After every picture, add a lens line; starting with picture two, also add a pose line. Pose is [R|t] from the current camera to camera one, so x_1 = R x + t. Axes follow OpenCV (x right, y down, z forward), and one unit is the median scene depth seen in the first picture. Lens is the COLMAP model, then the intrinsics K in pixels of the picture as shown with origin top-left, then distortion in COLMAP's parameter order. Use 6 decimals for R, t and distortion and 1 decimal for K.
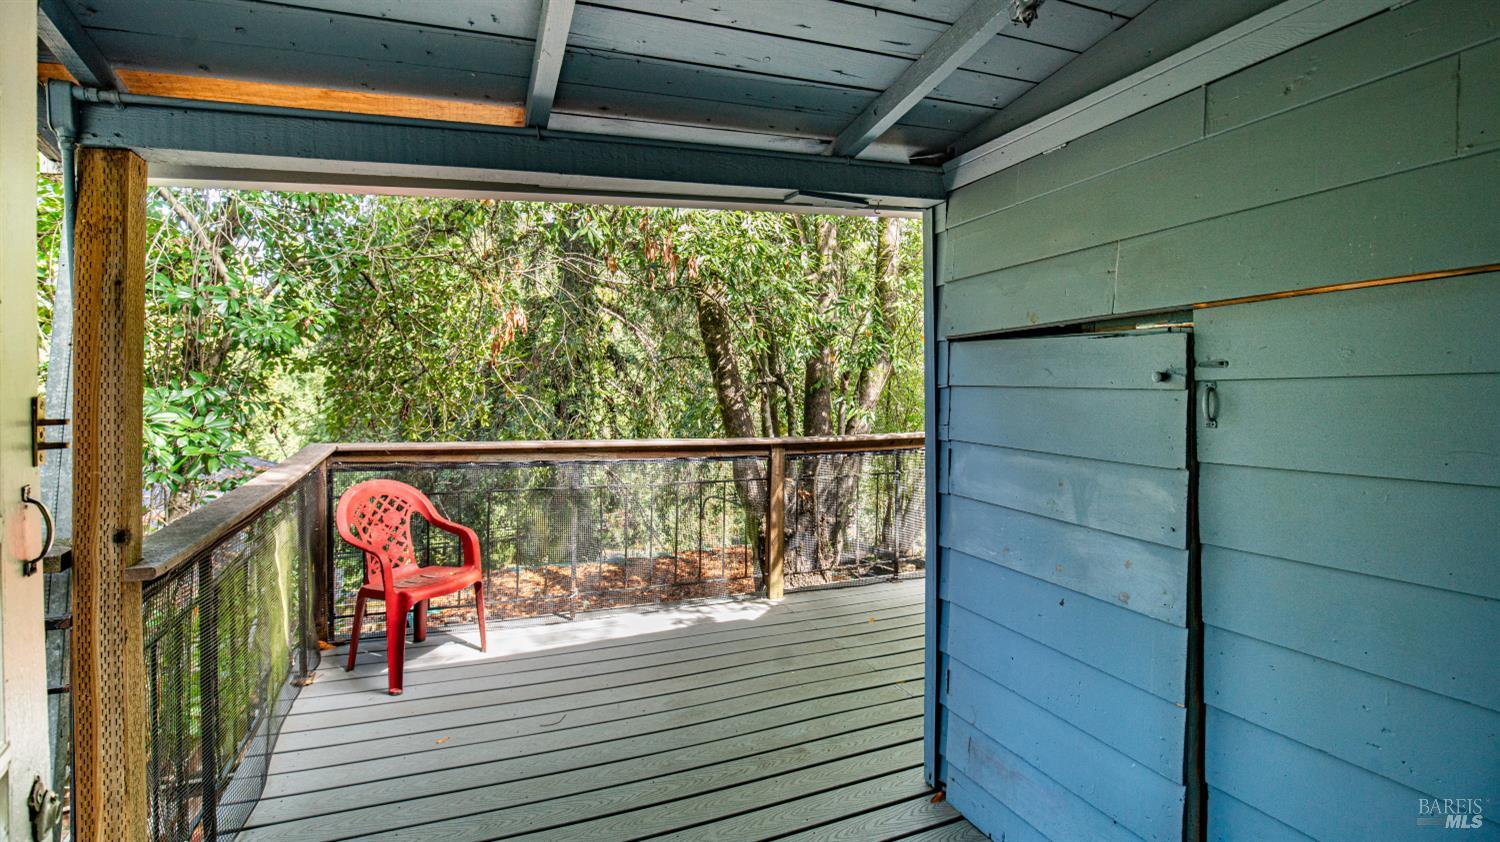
lens RADIAL K [[705.0, 0, 748.6], [0, 705.0, 417.1], [0, 0, 1]] dist [-0.030139, 0.004058]
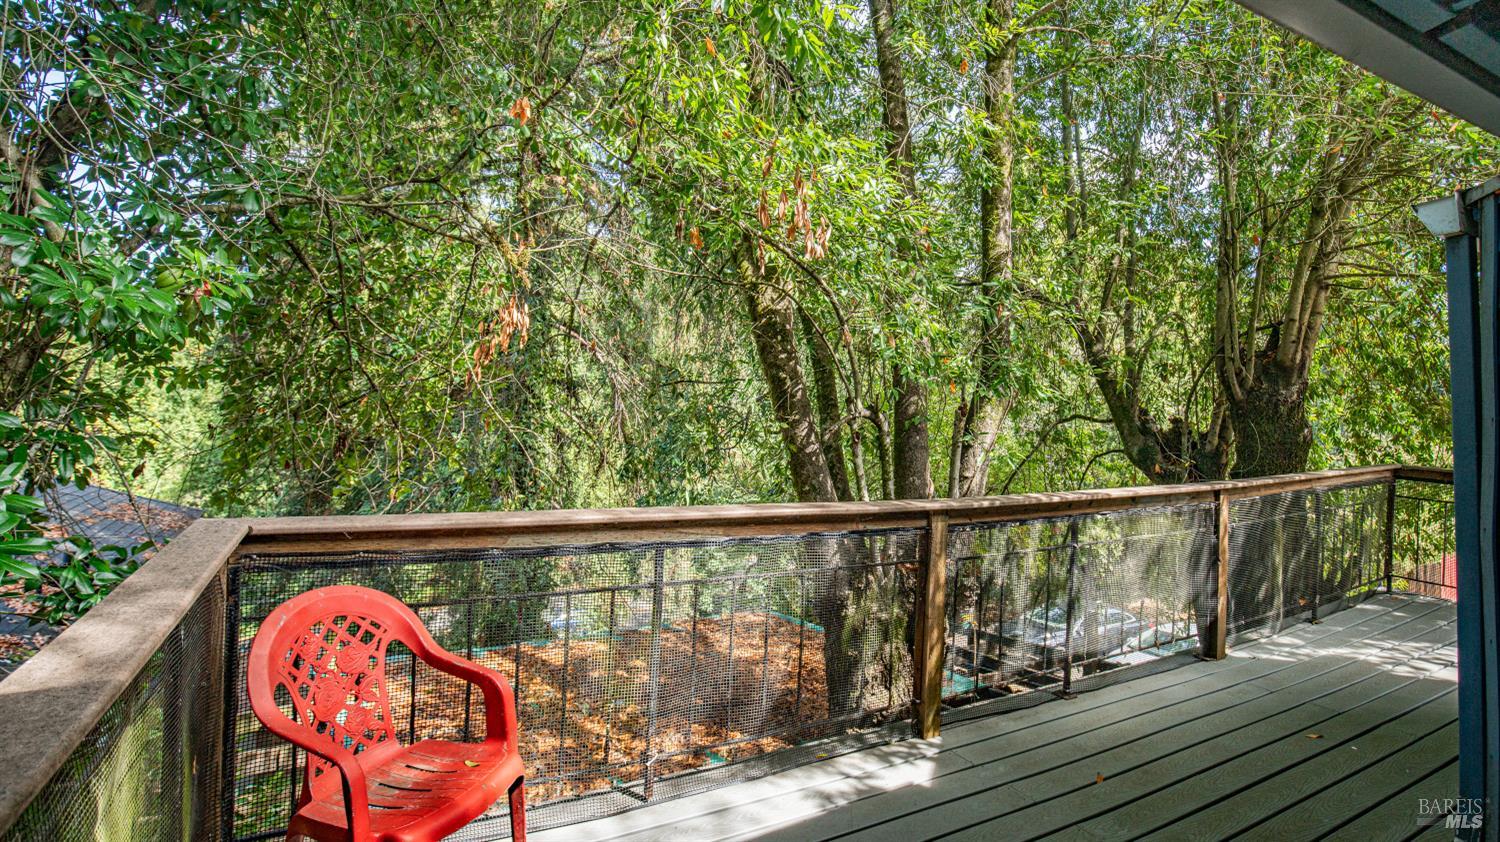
lens RADIAL K [[705.0, 0, 750.8], [0, 705.0, 422.4], [0, 0, 1]] dist [-0.030139, 0.004058]
pose [[0.993508, 0.018093, 0.112312, -0.215699], [-0.014205, 0.999275, -0.035326, -0.019037], [-0.112870, 0.033501, 0.993045, 0.340771]]
